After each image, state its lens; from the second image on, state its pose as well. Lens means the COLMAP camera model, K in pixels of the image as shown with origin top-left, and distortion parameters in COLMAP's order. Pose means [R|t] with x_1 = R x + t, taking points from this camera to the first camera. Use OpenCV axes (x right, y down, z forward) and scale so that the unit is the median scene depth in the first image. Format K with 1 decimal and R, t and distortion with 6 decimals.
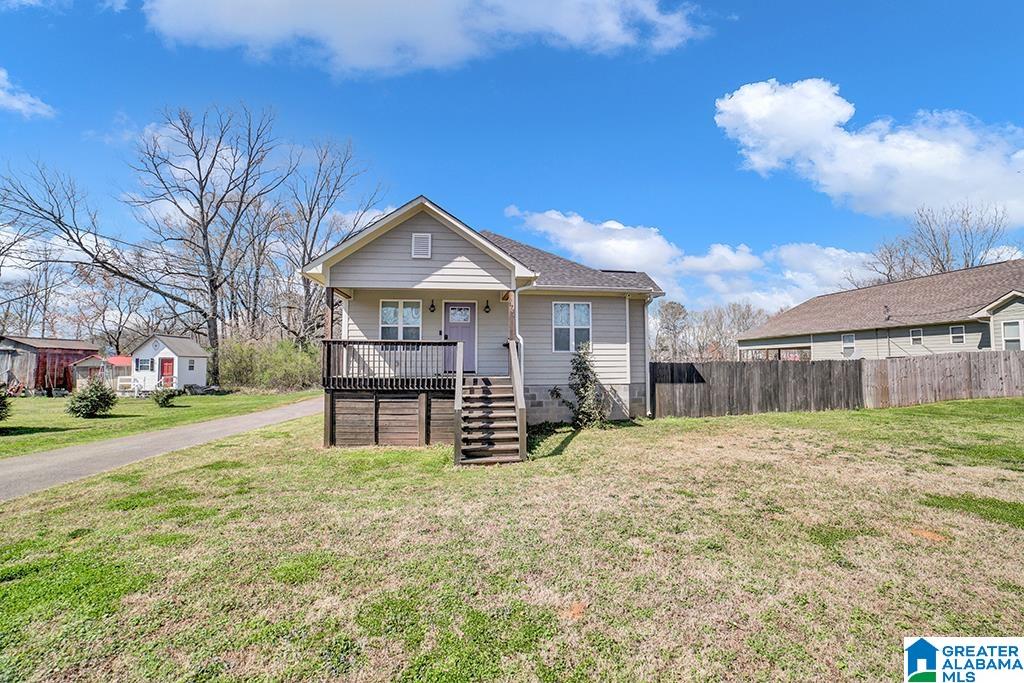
lens RADIAL K [[409.9, 0, 509.8], [0, 409.9, 351.2], [0, 0, 1]] dist [-0.104131, 0.032706]
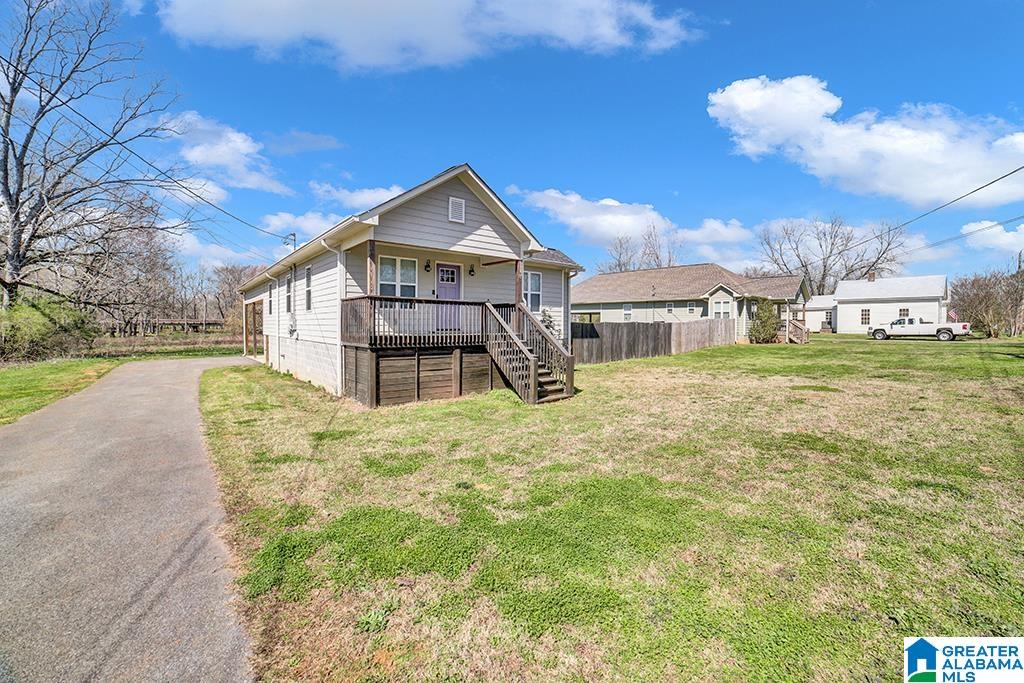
lens RADIAL K [[409.9, 0, 509.8], [0, 409.9, 351.2], [0, 0, 1]] dist [-0.104131, 0.032706]
pose [[0.836675, -0.030127, 0.546871, -0.554465], [-0.021780, 0.995866, 0.088184, 0.007906], [-0.547267, -0.085692, 0.832560, 0.012445]]
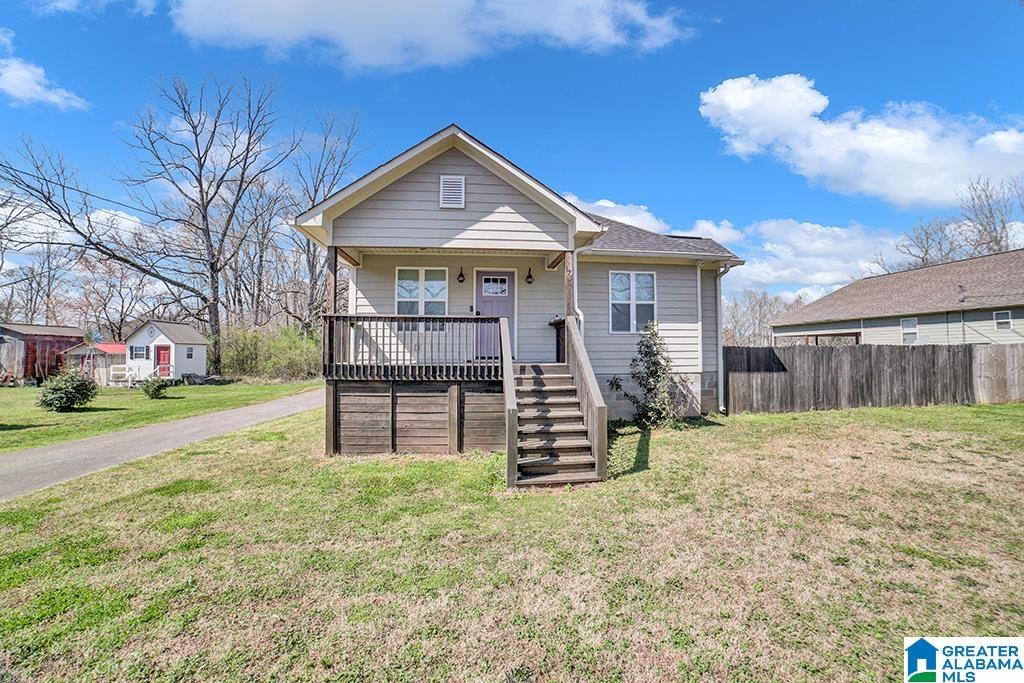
lens RADIAL K [[409.9, 0, 509.8], [0, 409.9, 351.2], [0, 0, 1]] dist [-0.104131, 0.032706]
pose [[0.999826, 0.000148, -0.018668, -0.075877], [0.000369, 0.999616, 0.027696, 0.014949], [0.018665, -0.027698, 0.999442, 0.189842]]
